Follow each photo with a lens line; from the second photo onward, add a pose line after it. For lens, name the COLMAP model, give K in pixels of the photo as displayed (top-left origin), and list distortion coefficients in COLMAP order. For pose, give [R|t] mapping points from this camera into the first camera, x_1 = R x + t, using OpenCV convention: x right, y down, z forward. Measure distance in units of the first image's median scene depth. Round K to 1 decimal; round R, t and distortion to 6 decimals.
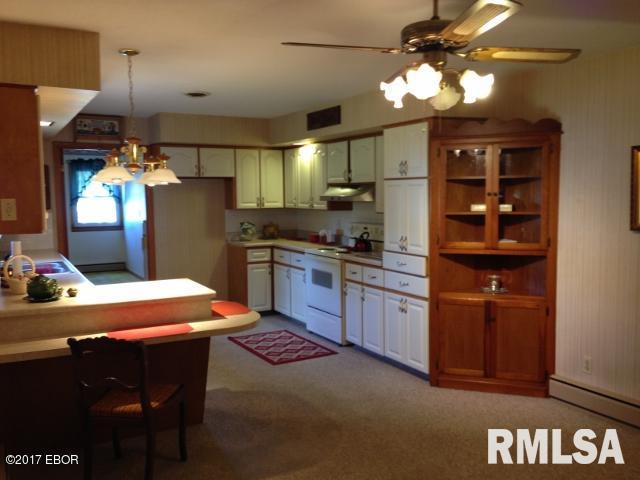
lens RADIAL K [[596.1, 0, 315.5], [0, 596.1, 242.8], [0, 0, 1]] dist [0.062945, 0.000000]
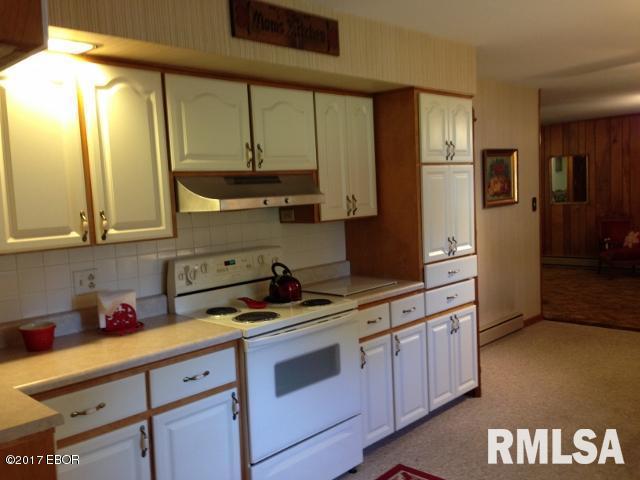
lens RADIAL K [[596.1, 0, 324.9], [0, 596.1, 238.0], [0, 0, 1]] dist [0.062945, 0.000000]
pose [[-0.313282, -0.053240, 0.948167, -0.533401], [0.134661, 0.985848, 0.099849, -0.107704], [-0.940064, 0.158962, -0.301679, 1.352507]]
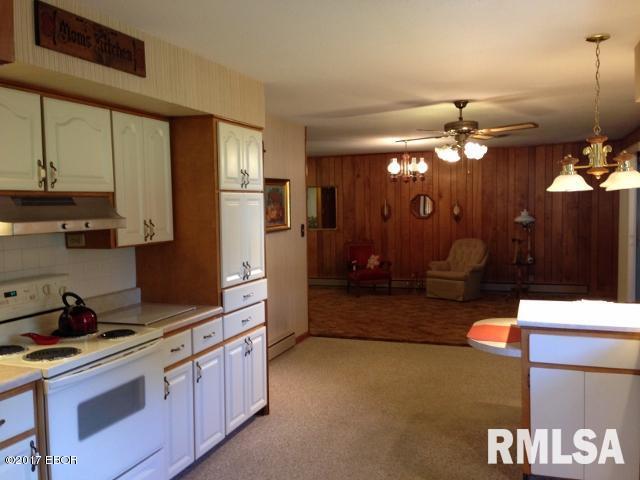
lens RADIAL K [[596.1, 0, 328.1], [0, 596.1, 239.1], [0, 0, 1]] dist [0.062945, 0.000000]
pose [[-0.676201, -0.021813, 0.736394, -0.514991], [0.089917, 0.989645, 0.111882, -0.119477], [-0.731209, 0.141869, -0.667238, 1.413885]]
